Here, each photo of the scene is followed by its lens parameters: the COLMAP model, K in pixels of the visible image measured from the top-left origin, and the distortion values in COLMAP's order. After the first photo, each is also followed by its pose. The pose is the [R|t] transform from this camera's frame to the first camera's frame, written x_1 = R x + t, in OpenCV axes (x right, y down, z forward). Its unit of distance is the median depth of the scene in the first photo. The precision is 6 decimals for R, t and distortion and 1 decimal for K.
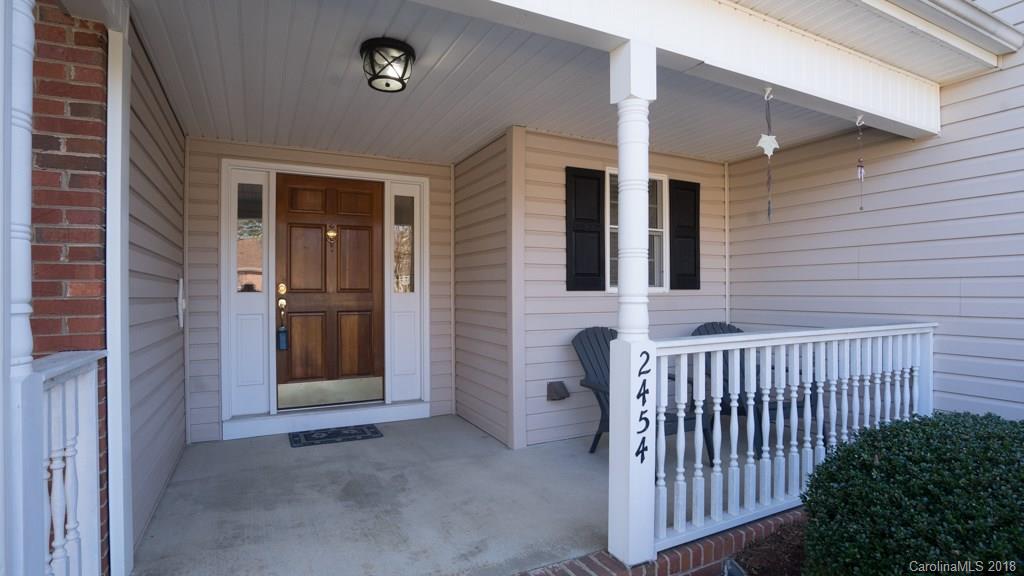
lens RADIAL K [[493.8, 0, 514.4], [0, 493.8, 290.9], [0, 0, 1]] dist [-0.000004, -0.000027]
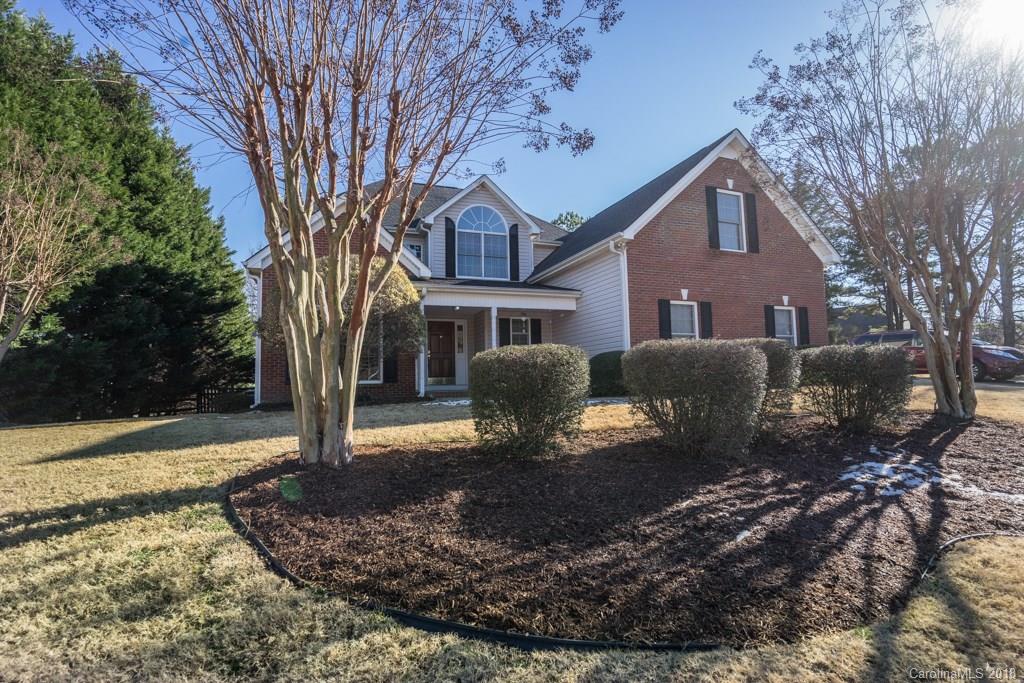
lens RADIAL K [[475.8, 0, 508.3], [0, 475.8, 342.9], [0, 0, 1]] dist [-0.031230, 0.002089]
pose [[0.992815, -0.026673, -0.116648, 0.555343], [0.017879, 0.996963, -0.075793, 0.222119], [0.118316, 0.073162, 0.990277, -2.506557]]
